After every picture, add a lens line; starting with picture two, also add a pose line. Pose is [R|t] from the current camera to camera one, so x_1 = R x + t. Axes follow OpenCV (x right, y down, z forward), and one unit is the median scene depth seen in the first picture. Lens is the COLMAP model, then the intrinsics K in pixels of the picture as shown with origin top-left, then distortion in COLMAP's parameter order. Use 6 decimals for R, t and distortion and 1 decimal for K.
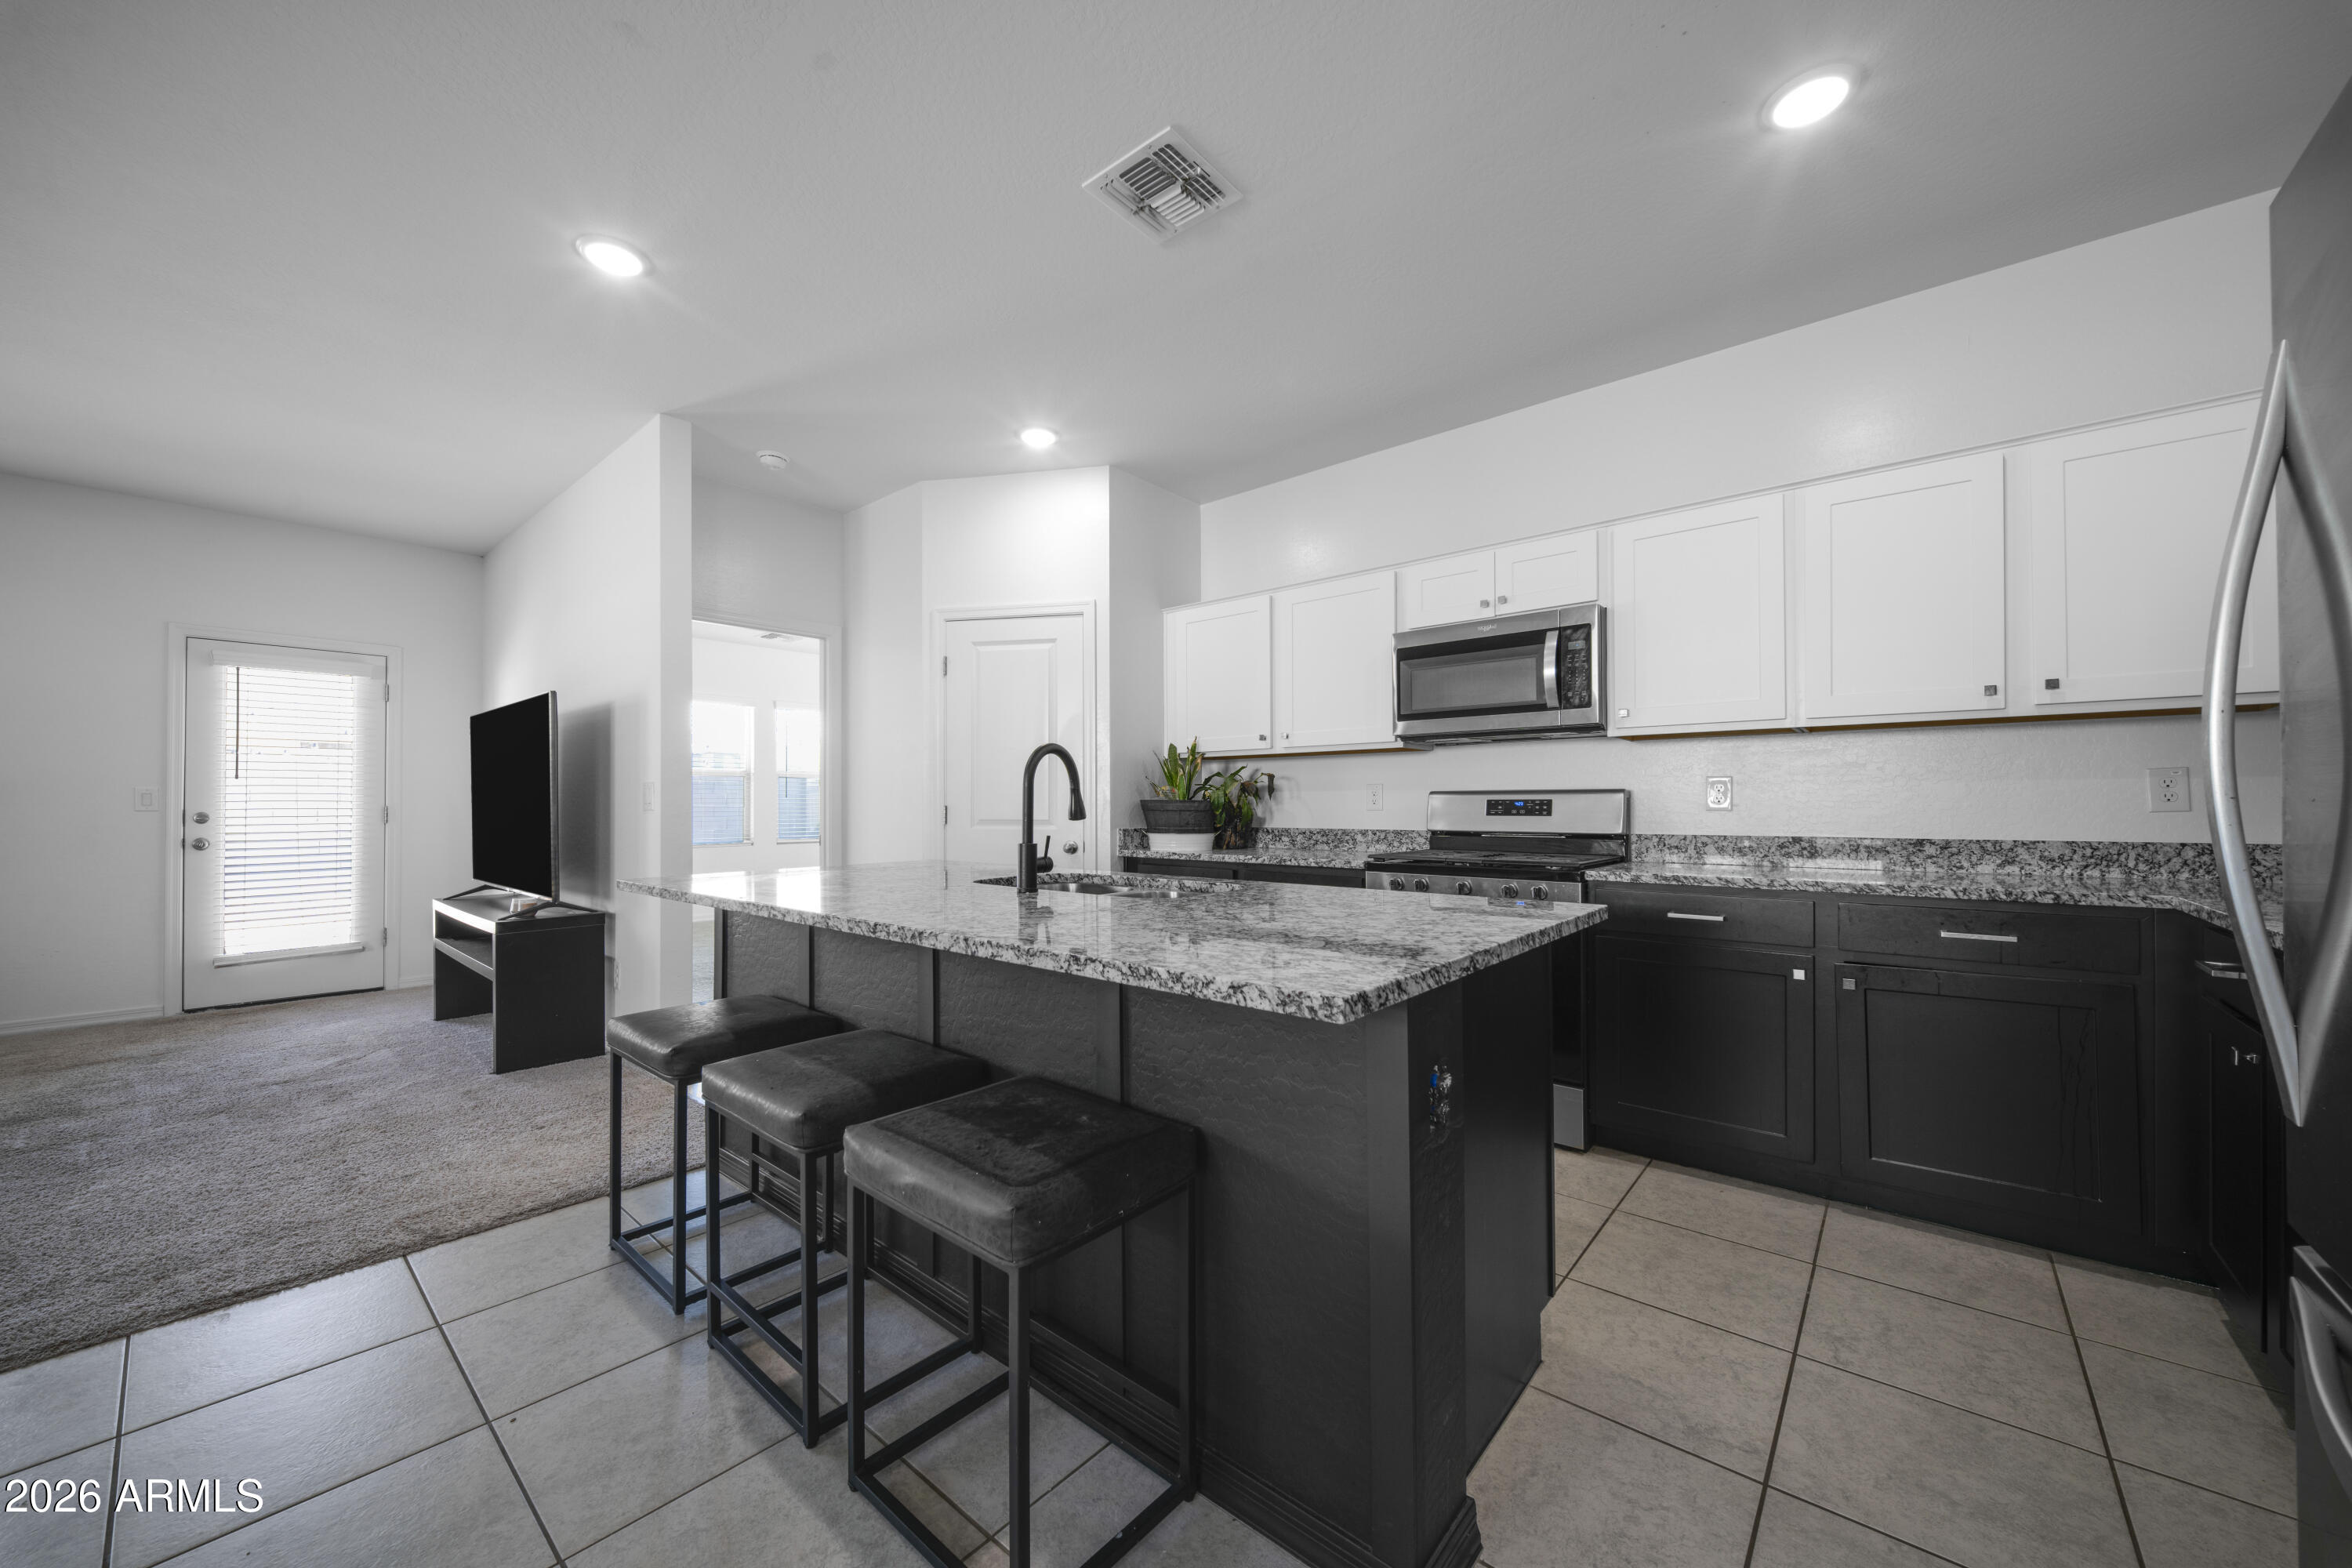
lens RADIAL K [[854.8, 0, 1181.8], [0, 854.8, 786.4], [0, 0, 1]] dist [0.014150, -0.010681]
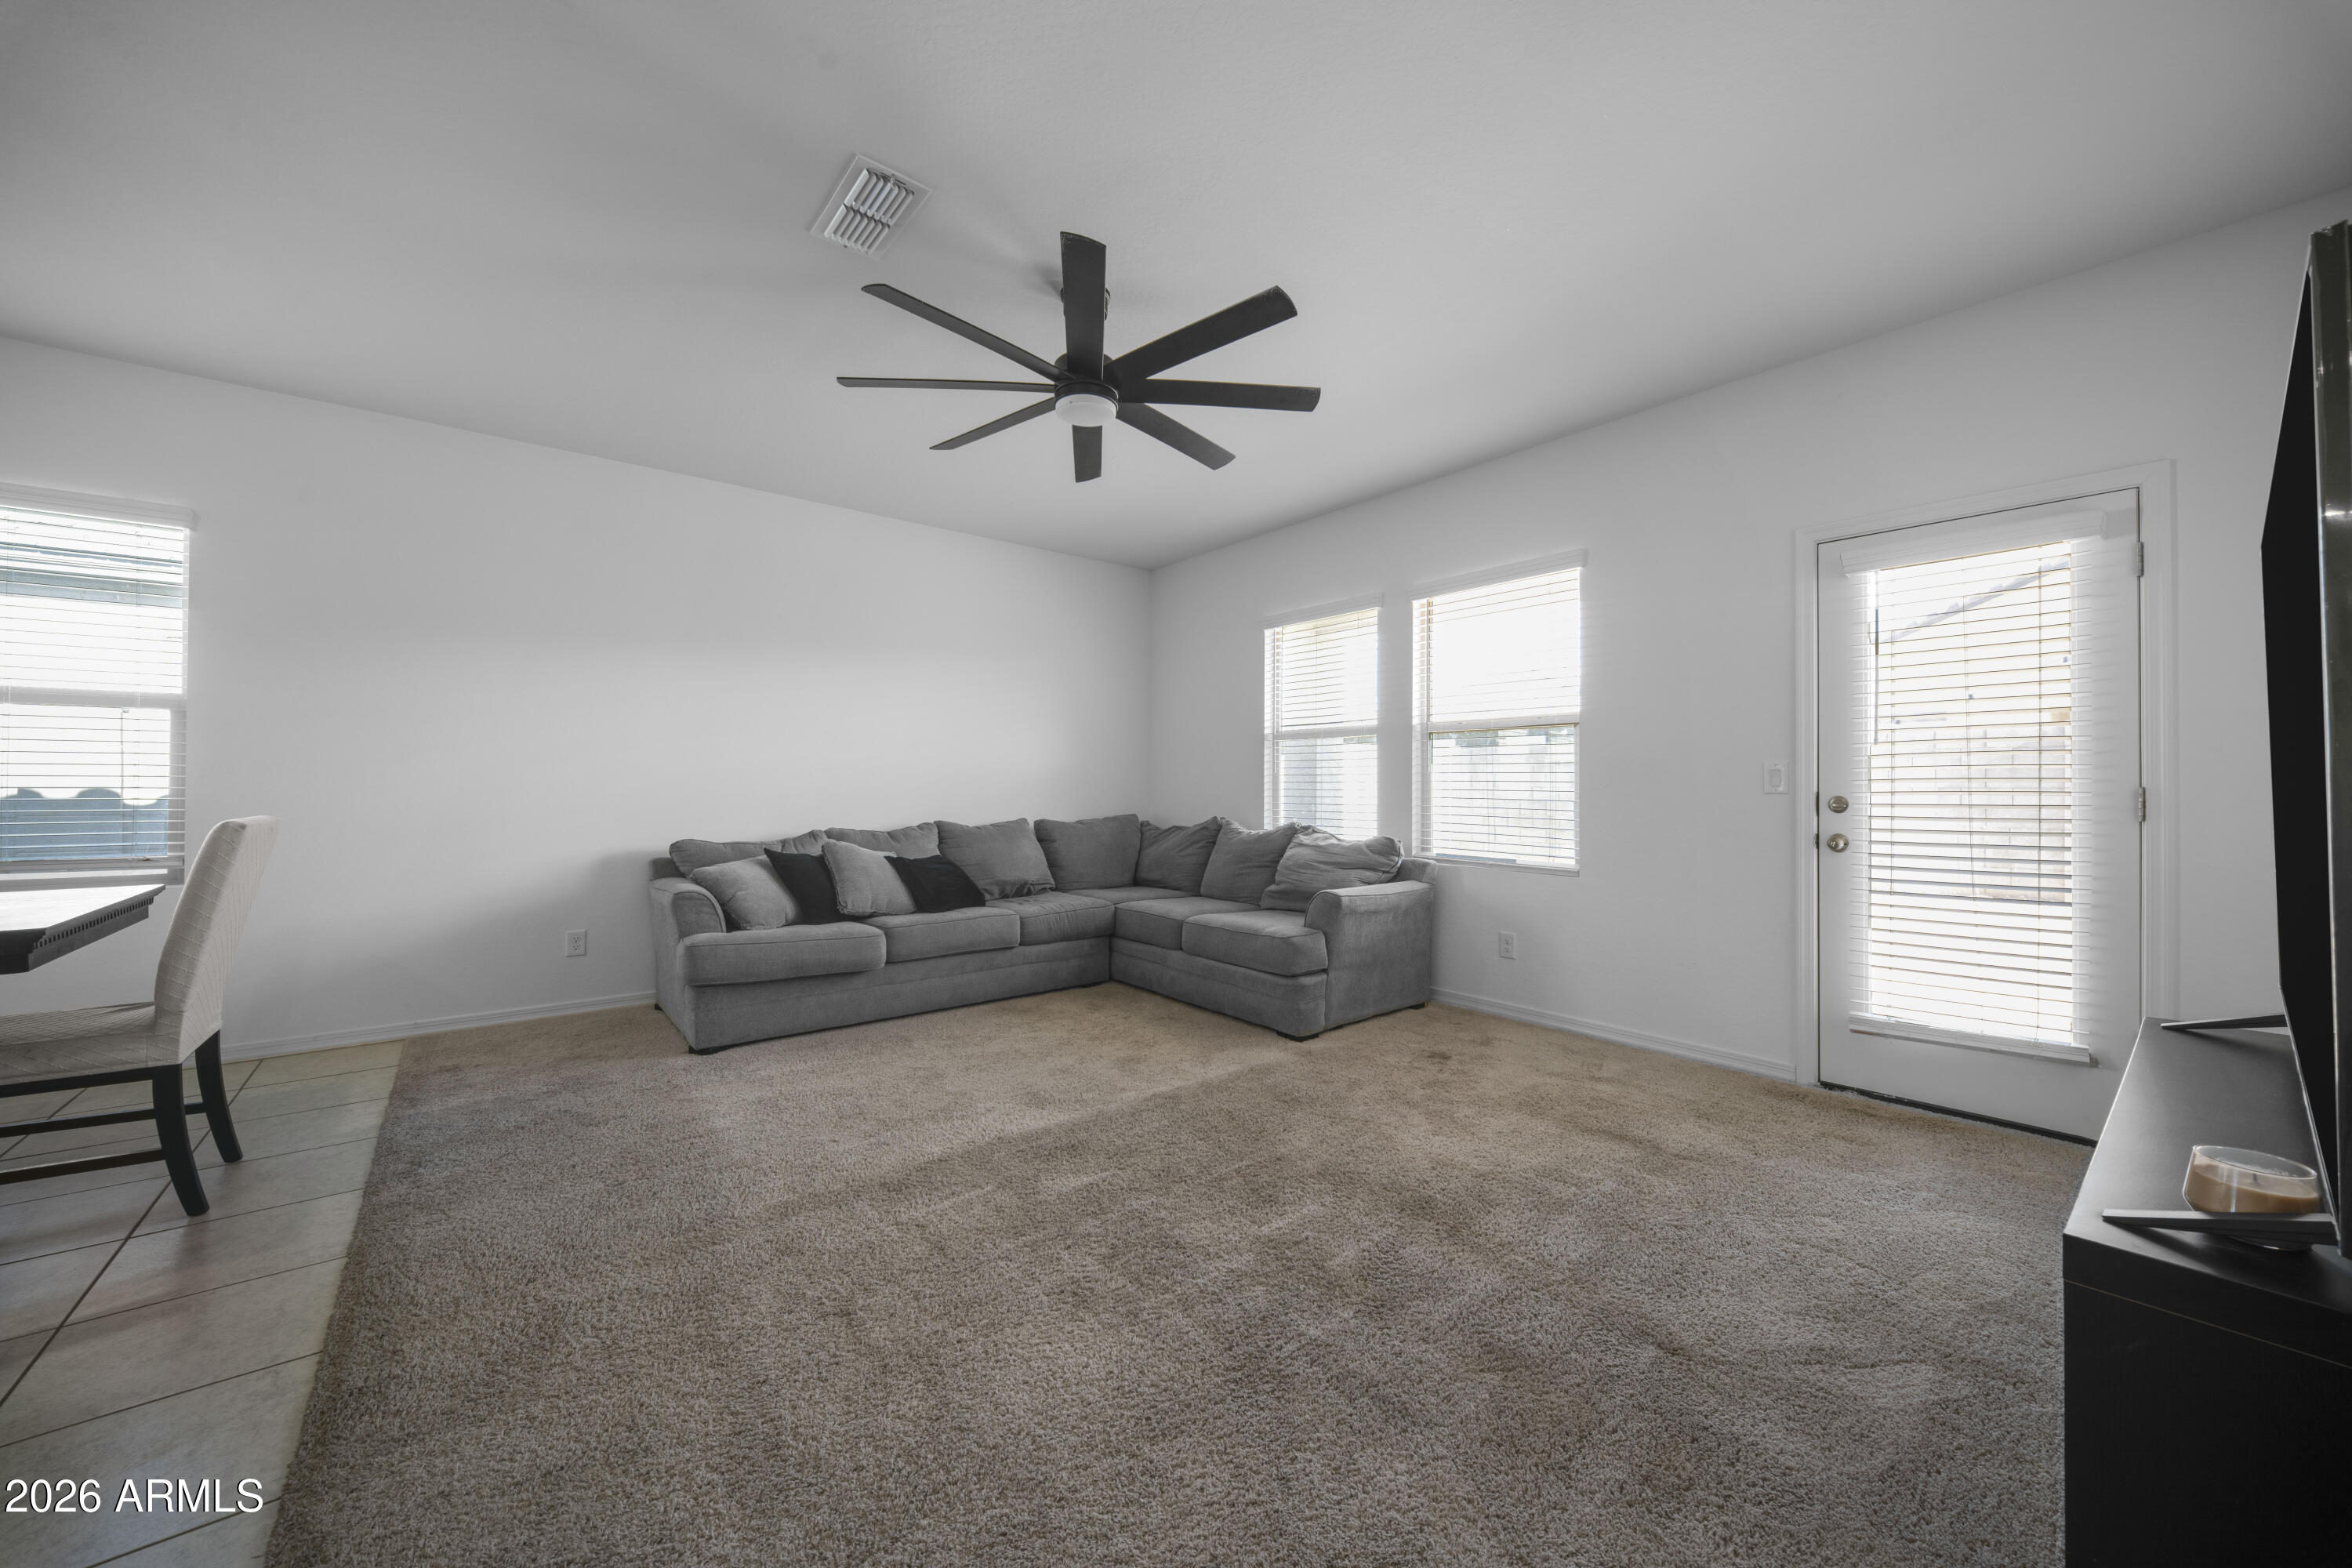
lens RADIAL K [[854.8, 0, 1181.8], [0, 854.8, 786.4], [0, 0, 1]] dist [0.014150, -0.010681]
pose [[-0.174985, -0.001902, -0.984569, -0.500062], [0.021538, 0.999751, -0.005760, 0.019859], [0.984336, -0.022213, -0.174900, 0.789222]]
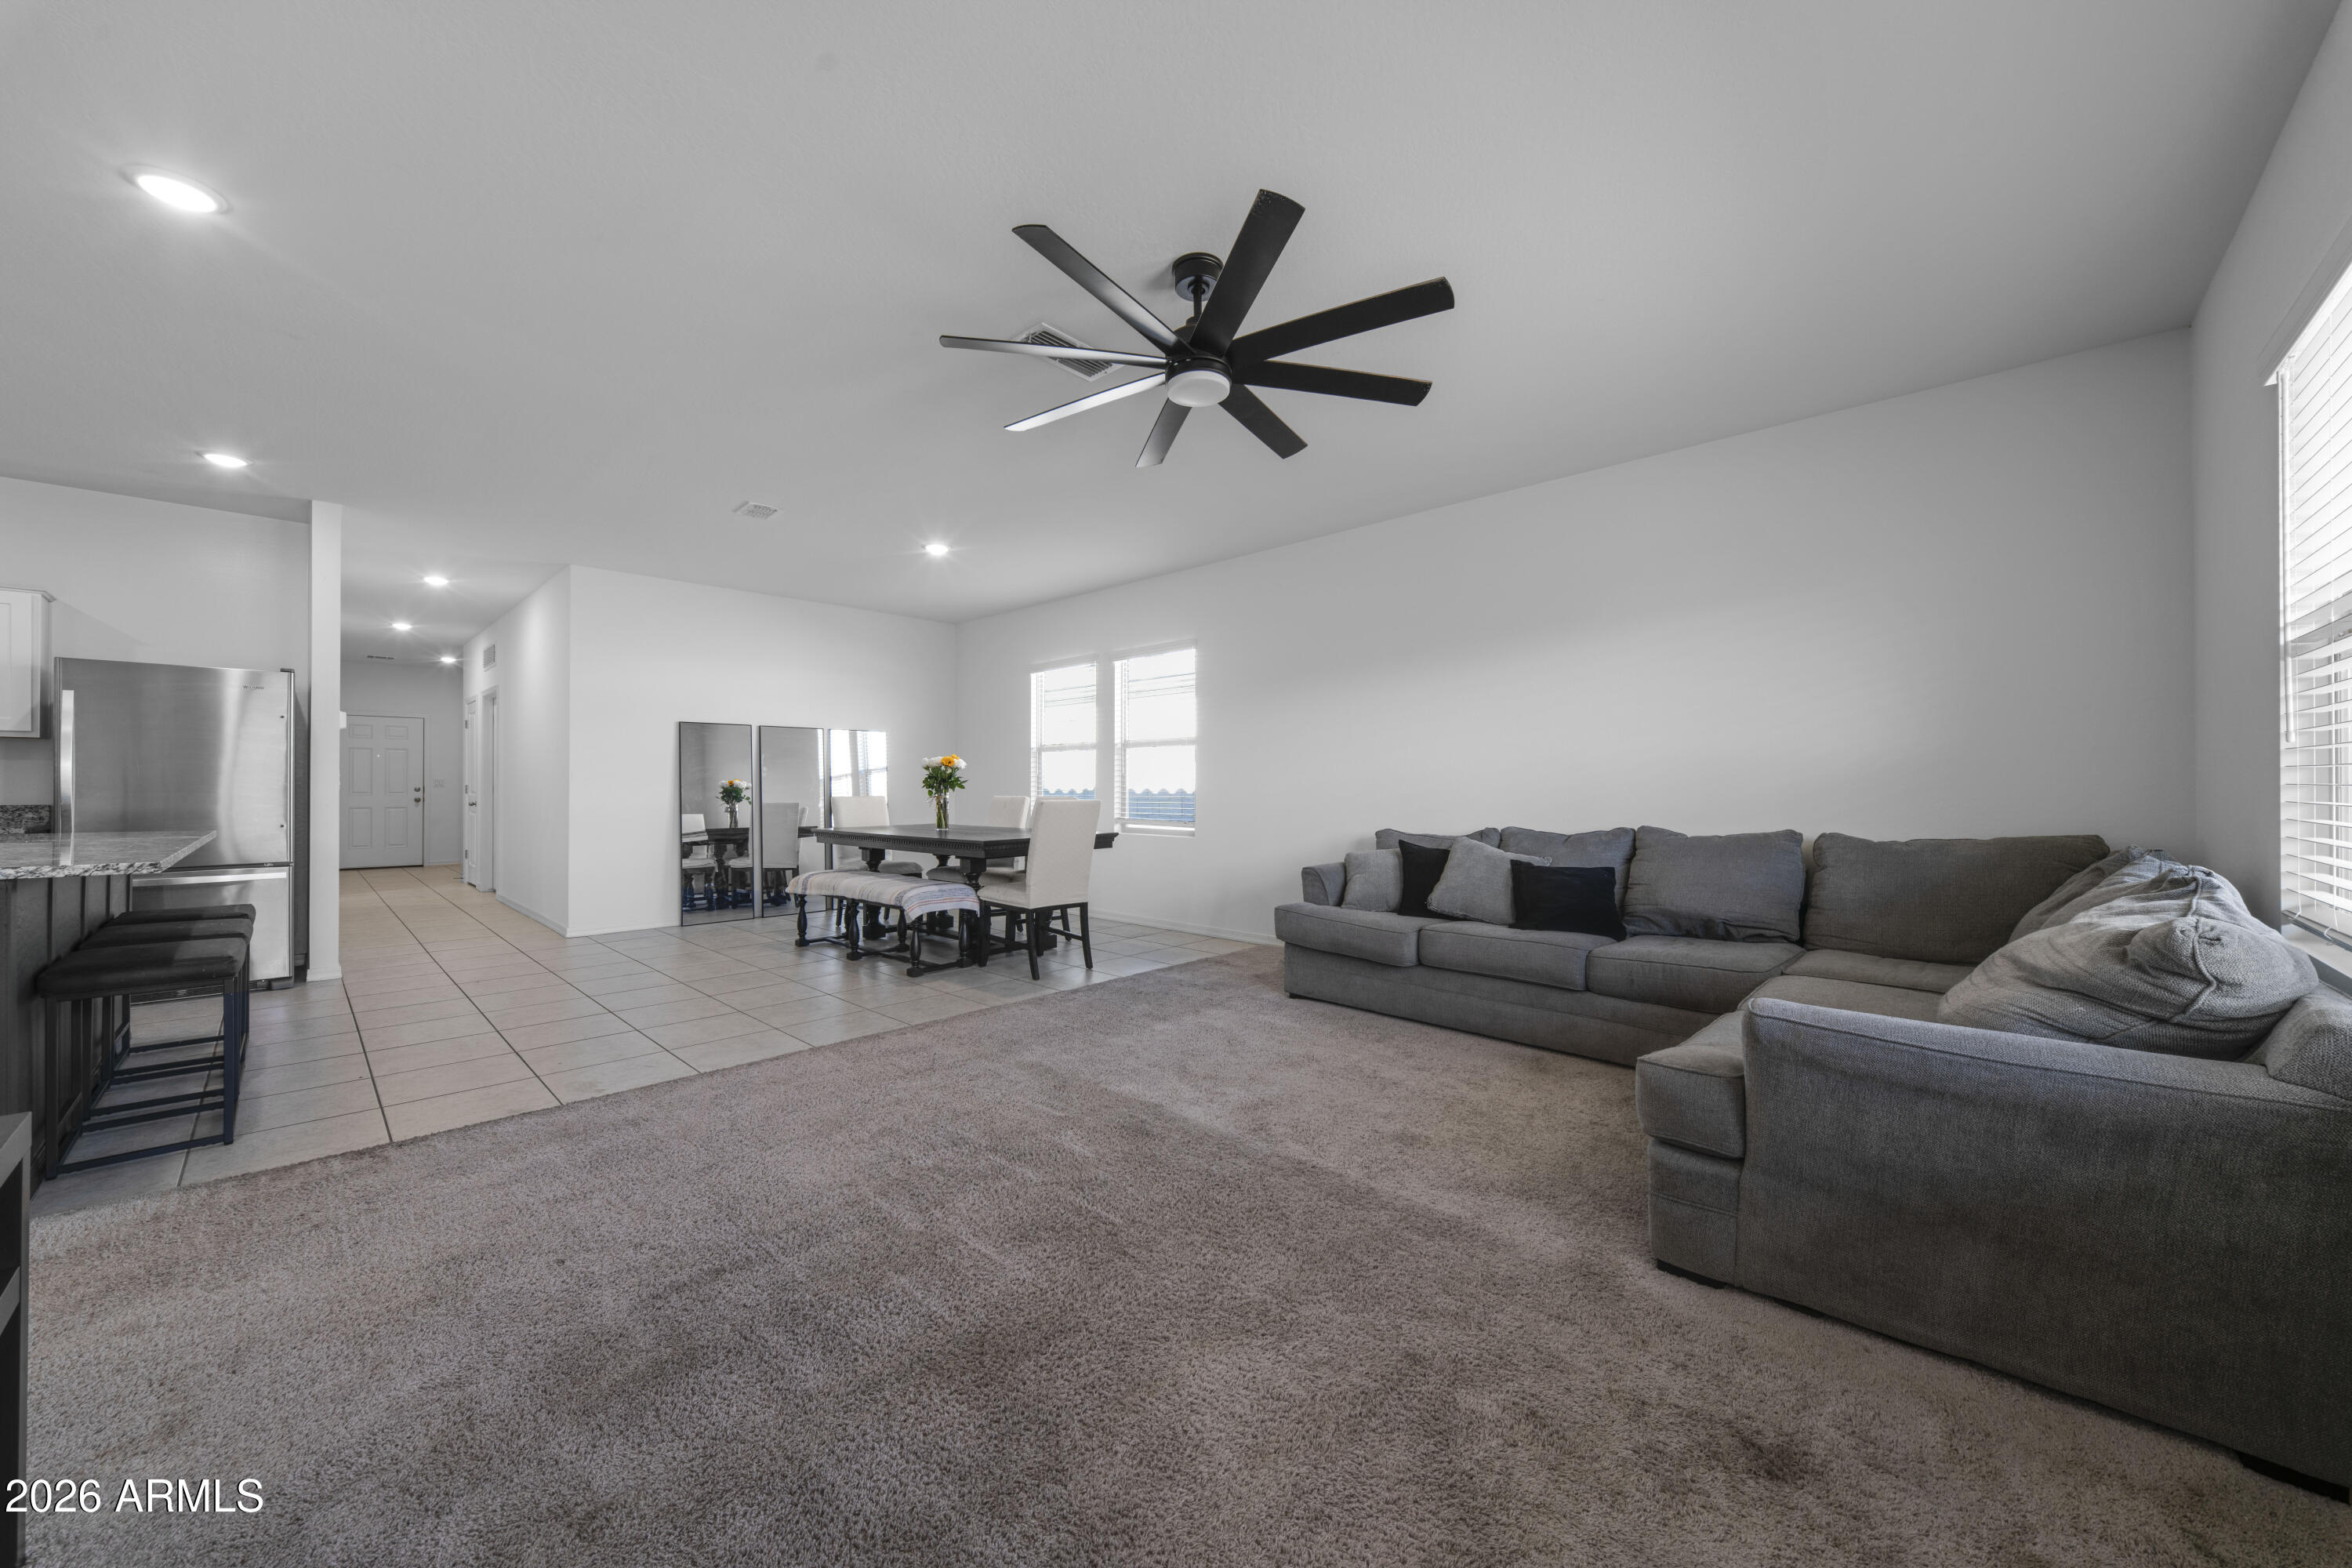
lens RADIAL K [[854.8, 0, 1181.8], [0, 854.8, 786.4], [0, 0, 1]] dist [0.014150, -0.010681]
pose [[-0.998055, 0.009902, 0.061556, -2.604459], [0.009196, 0.999889, -0.011747, 0.003058], [-0.061665, -0.011158, -0.998035, 2.256907]]
